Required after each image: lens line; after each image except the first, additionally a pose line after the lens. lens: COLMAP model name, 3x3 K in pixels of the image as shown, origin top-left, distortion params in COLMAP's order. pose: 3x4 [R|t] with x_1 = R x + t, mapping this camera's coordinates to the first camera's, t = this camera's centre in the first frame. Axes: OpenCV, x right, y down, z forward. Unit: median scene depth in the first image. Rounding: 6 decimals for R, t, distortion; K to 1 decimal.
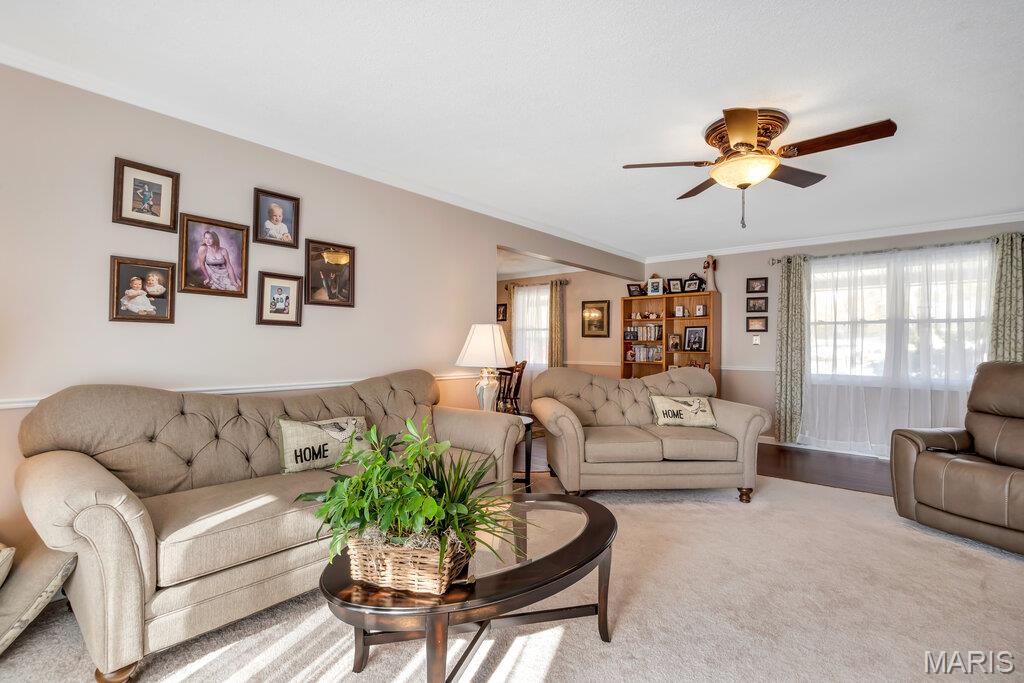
lens RADIAL K [[476.9, 0, 510.0], [0, 476.9, 342.8], [0, 0, 1]] dist [0.002816, -0.000151]
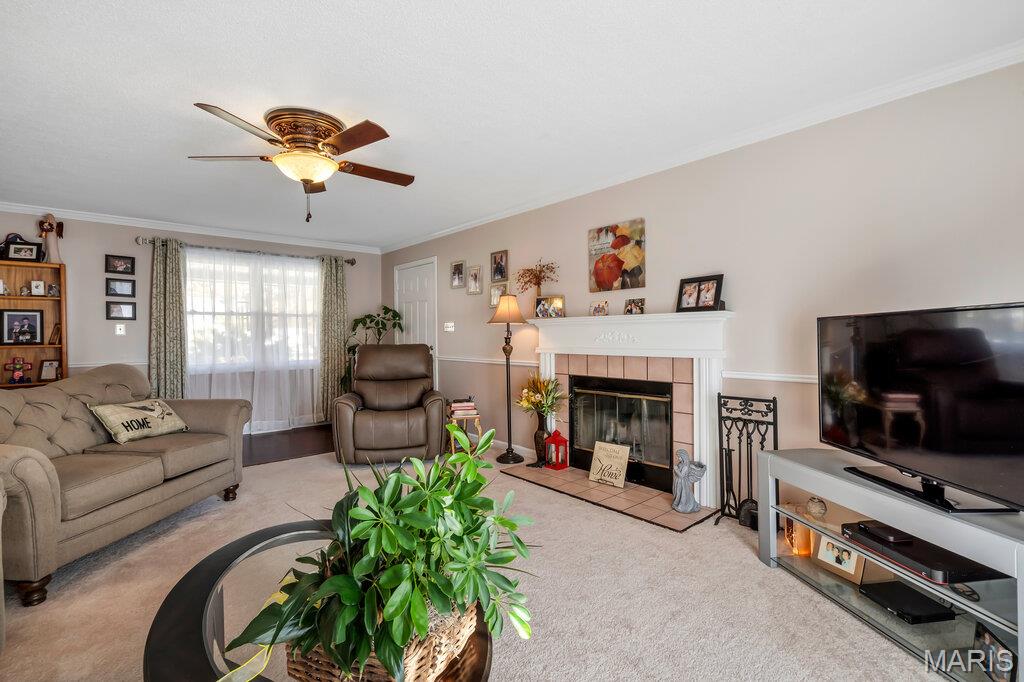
lens RADIAL K [[476.9, 0, 512.5], [0, 476.9, 339.4], [0, 0, 1]] dist [0.002816, -0.000151]
pose [[0.145294, -0.015138, 0.989273, -0.242224], [0.001637, 0.999885, 0.015060, 0.000252], [-0.989387, -0.000568, 0.145302, 0.205655]]
